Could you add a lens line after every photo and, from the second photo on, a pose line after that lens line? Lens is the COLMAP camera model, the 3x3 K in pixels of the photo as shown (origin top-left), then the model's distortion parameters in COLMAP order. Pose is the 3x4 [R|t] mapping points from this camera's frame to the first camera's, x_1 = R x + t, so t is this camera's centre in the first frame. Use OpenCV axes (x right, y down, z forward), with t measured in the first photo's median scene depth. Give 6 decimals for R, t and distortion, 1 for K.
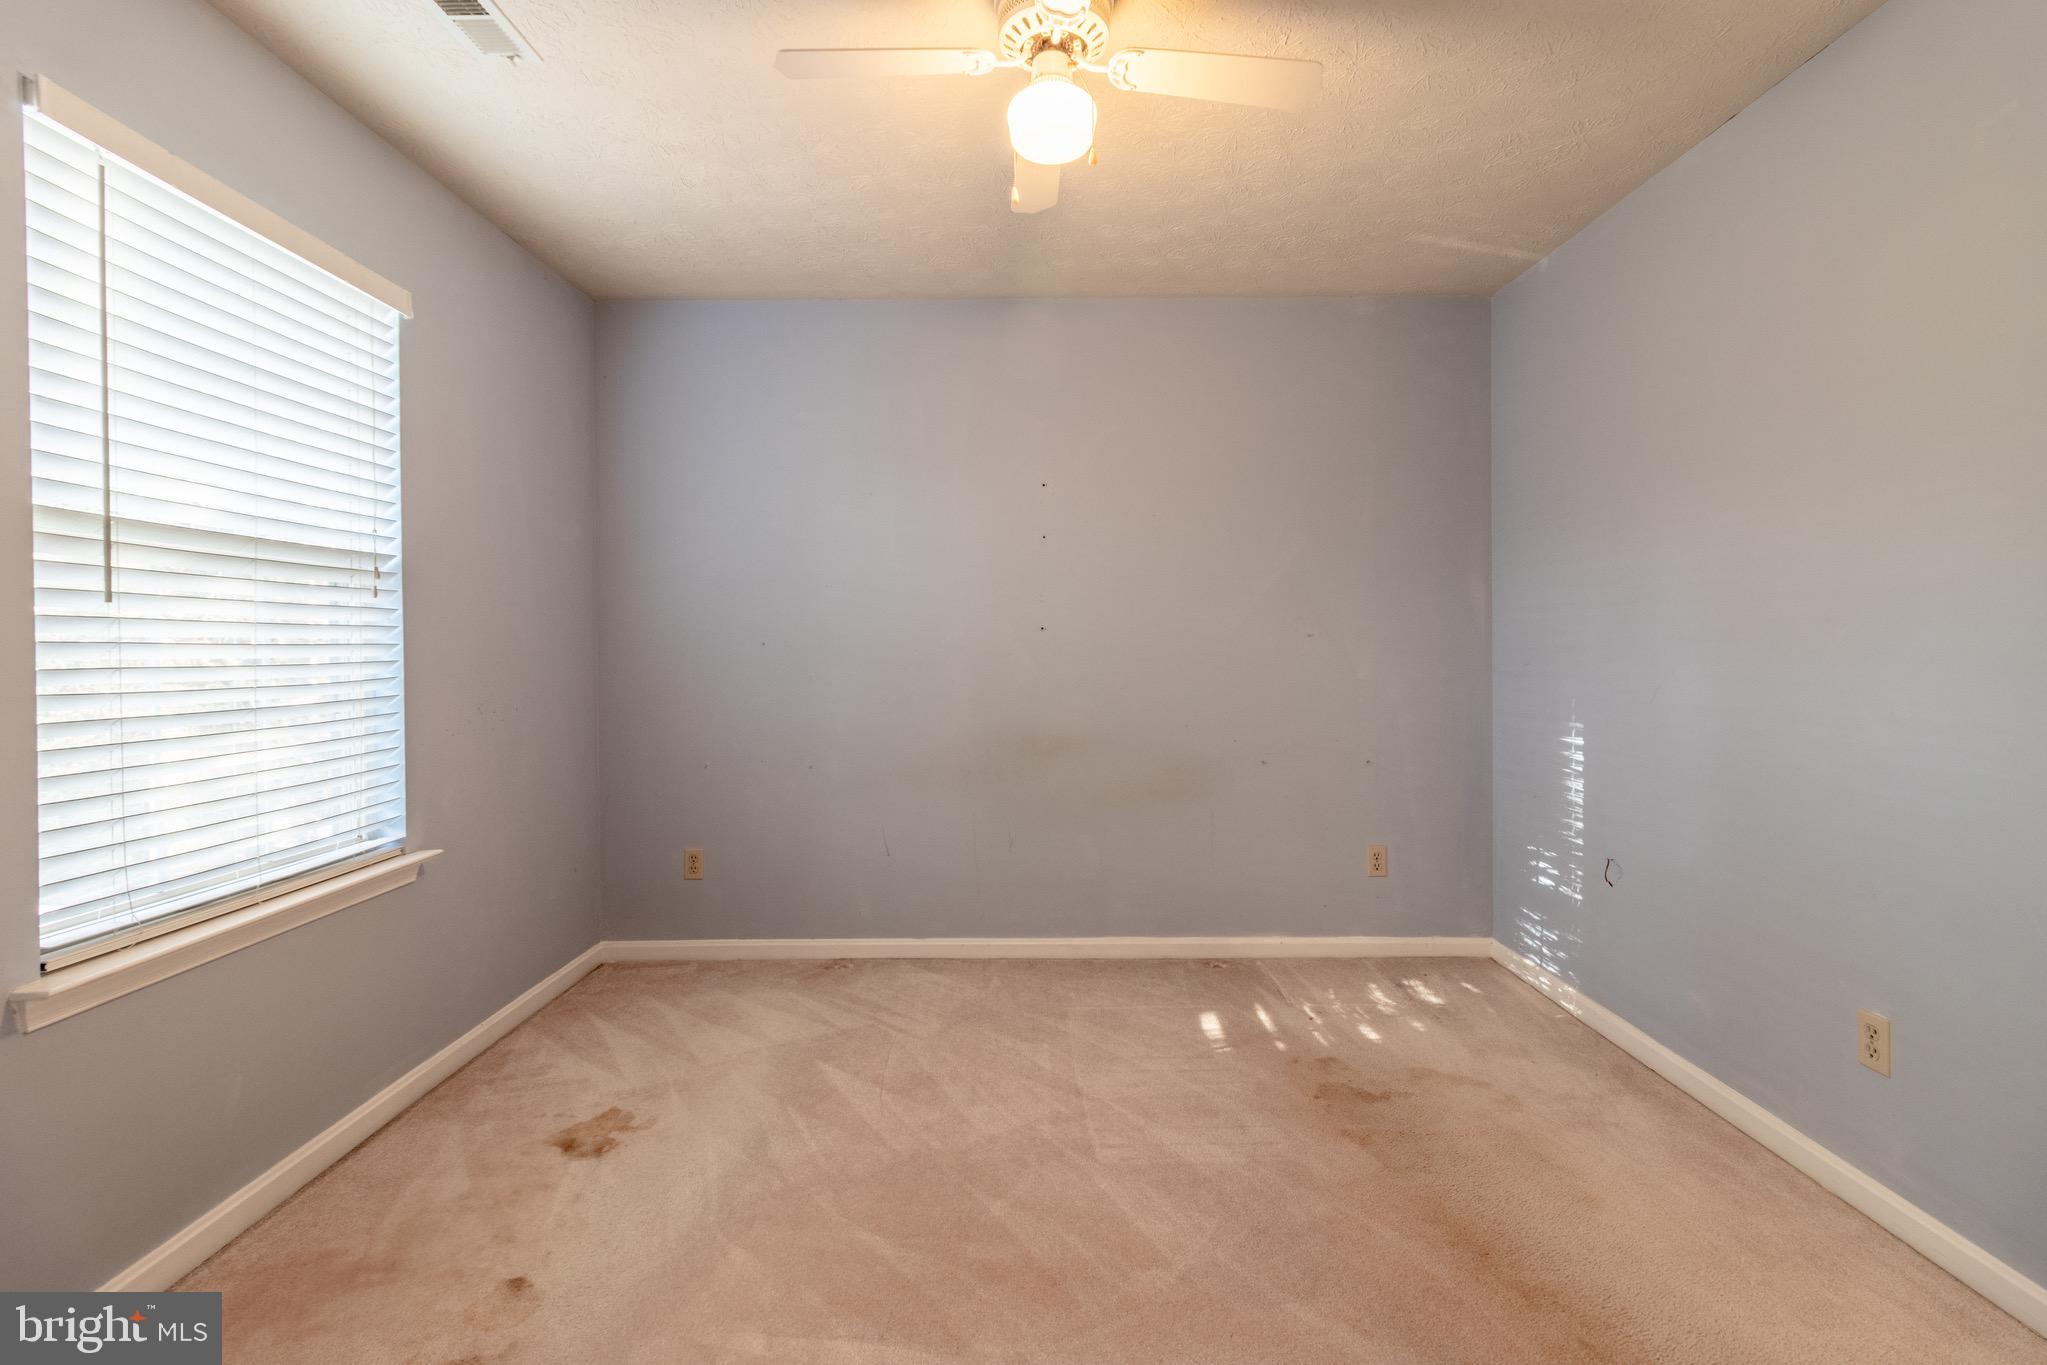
lens RADIAL K [[952.5, 0, 1022.0], [0, 952.5, 654.6], [0, 0, 1]] dist [0.001905, 0.000293]
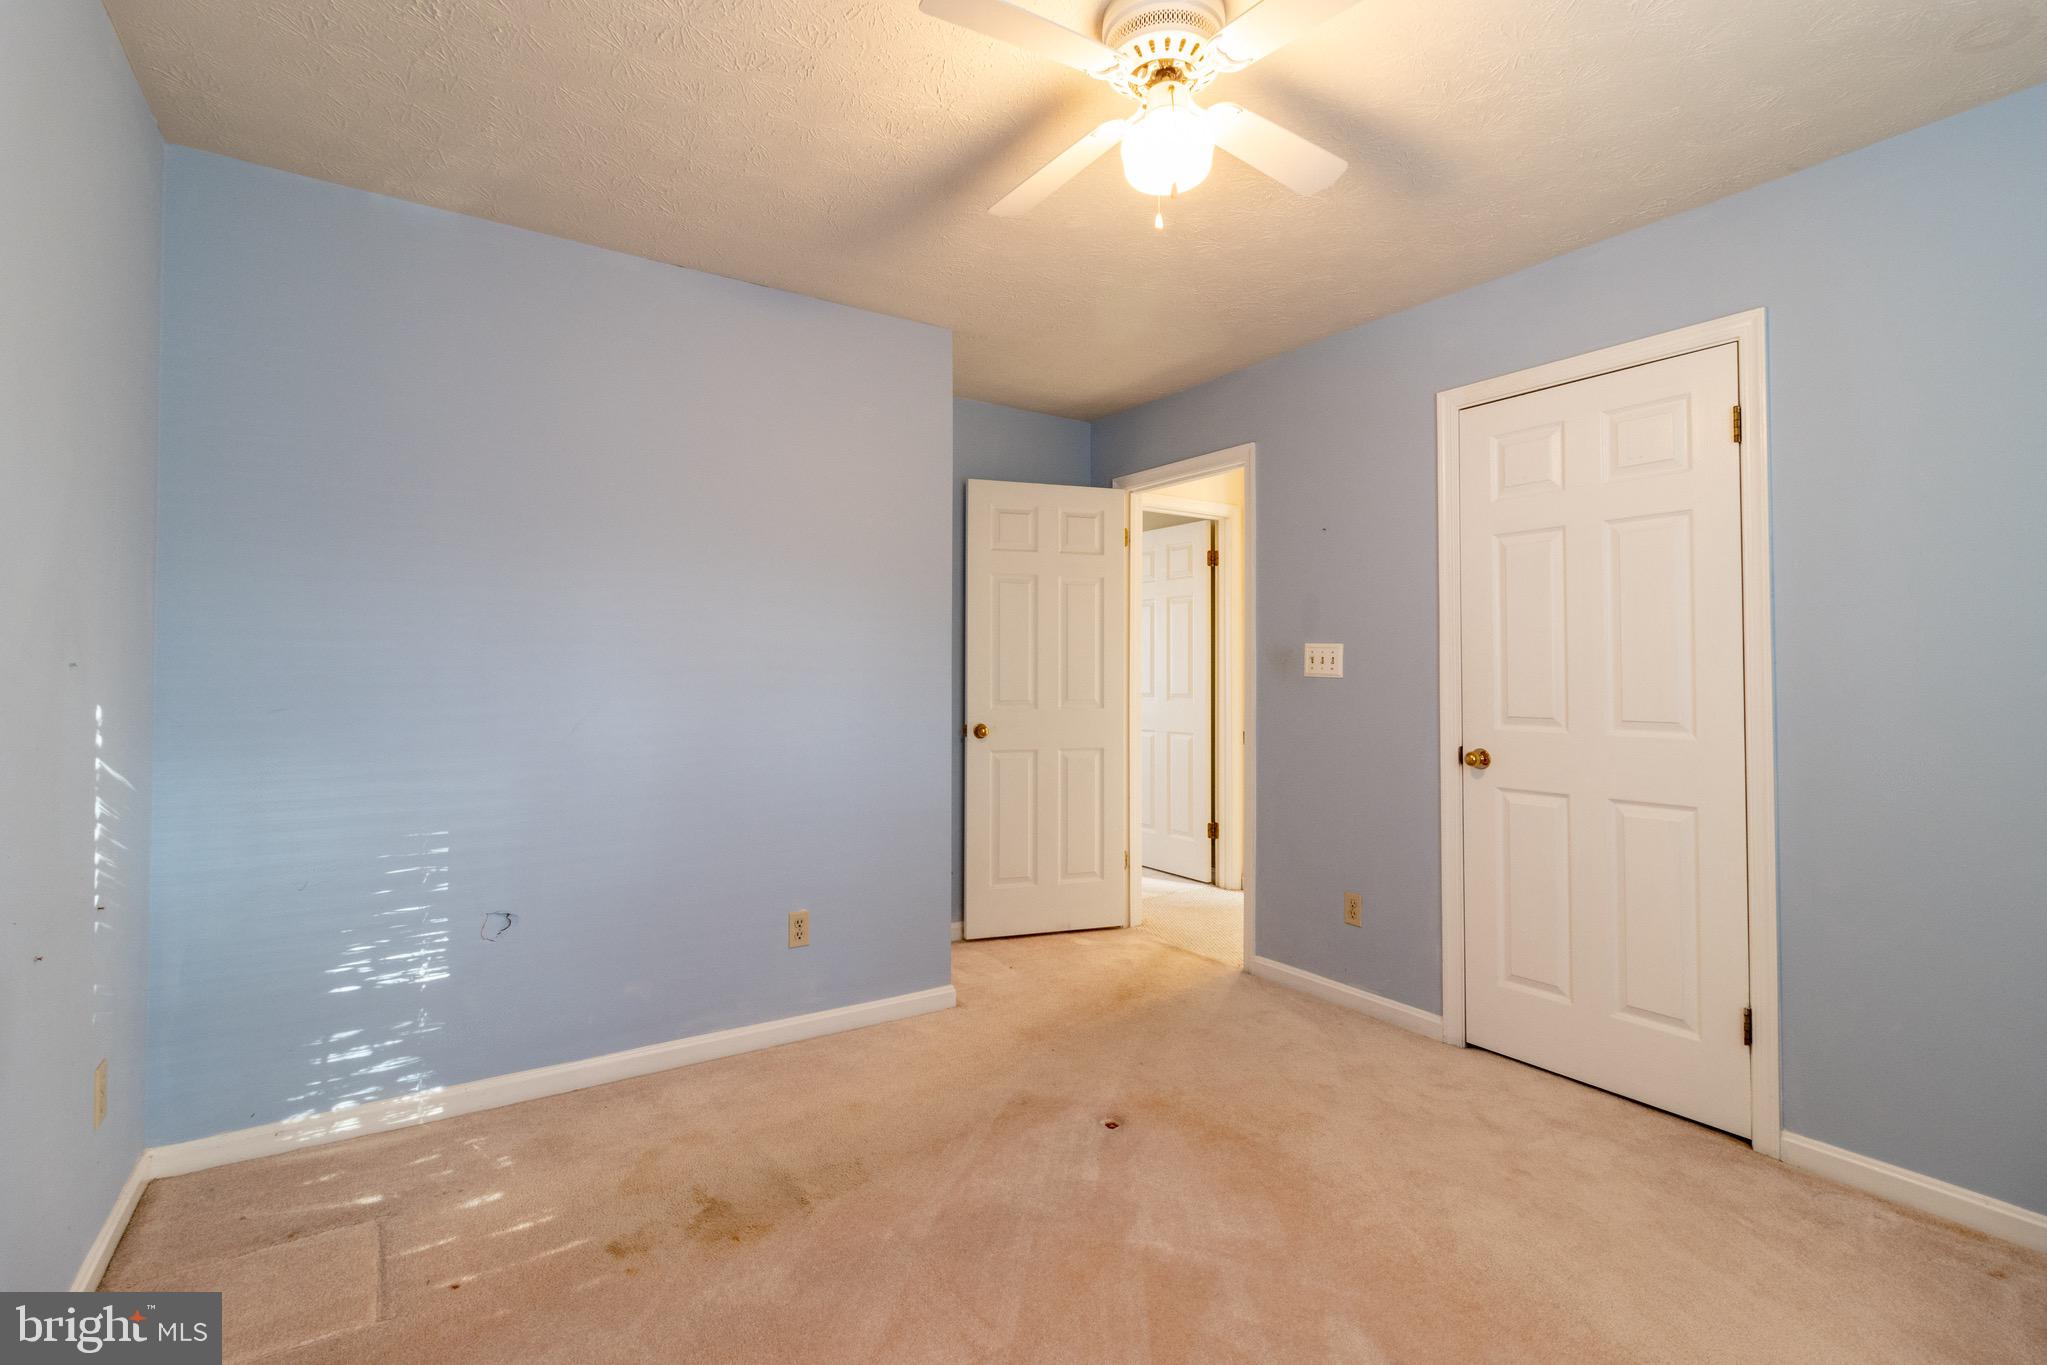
lens RADIAL K [[952.5, 0, 1022.0], [0, 952.5, 654.6], [0, 0, 1]] dist [0.001905, 0.000293]
pose [[-0.554517, 0.024670, 0.831807, -0.516965], [0.013753, 0.999696, -0.020481, -0.009337], [-0.832059, 0.000082, -0.554687, 1.266791]]
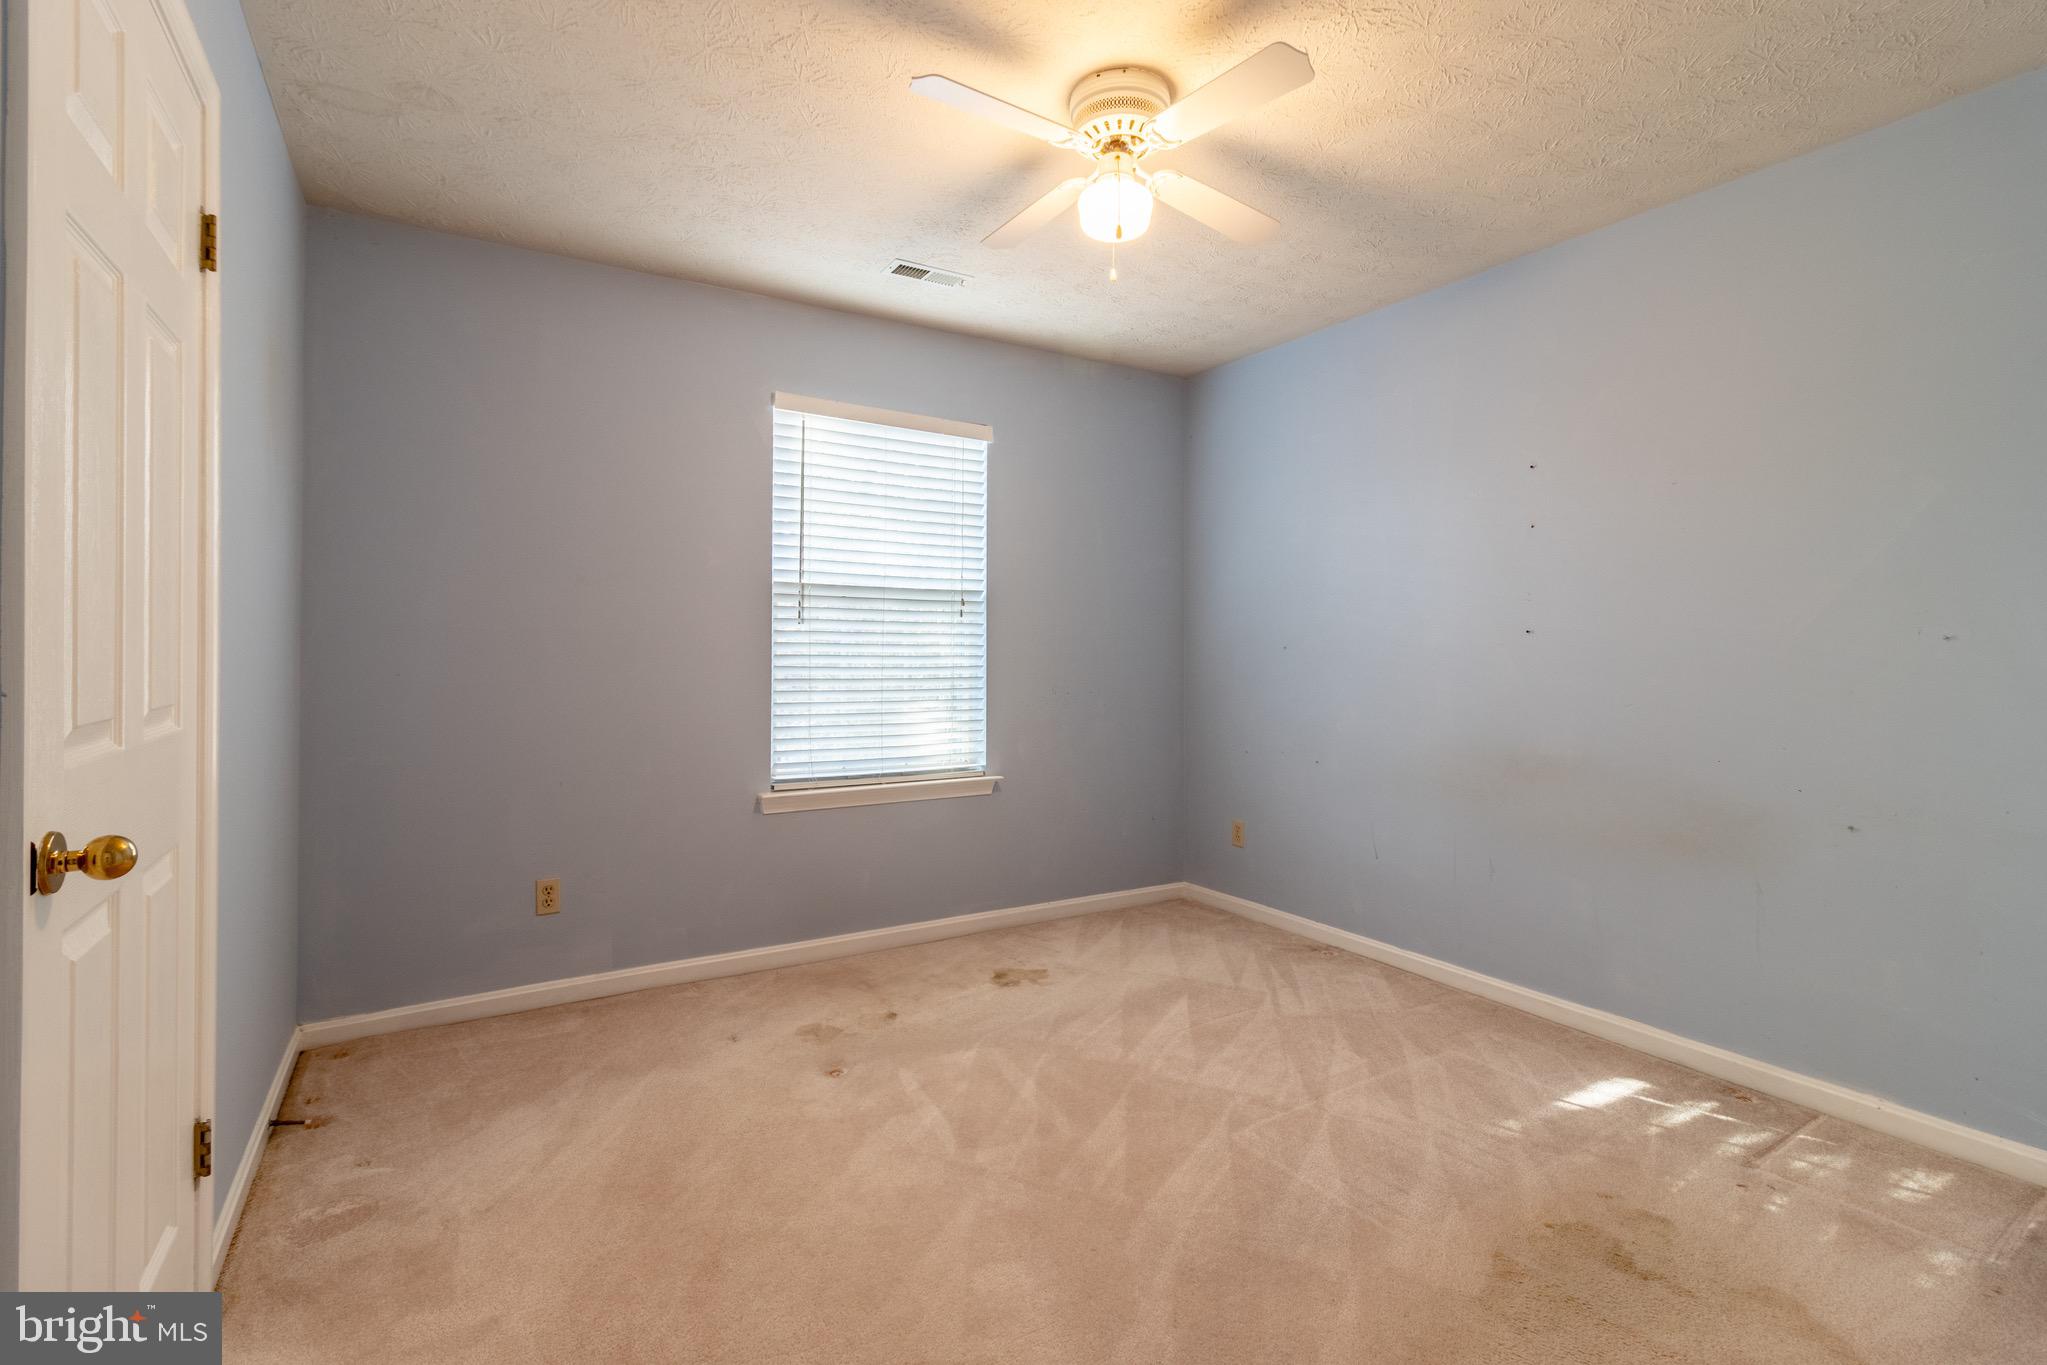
lens RADIAL K [[952.5, 0, 1022.0], [0, 952.5, 654.6], [0, 0, 1]] dist [0.001905, 0.000293]
pose [[0.515302, 0.009634, -0.856954, 0.764992], [-0.019123, 0.999817, -0.000259, 0.003435], [0.856795, 0.016521, 0.515392, 0.220436]]
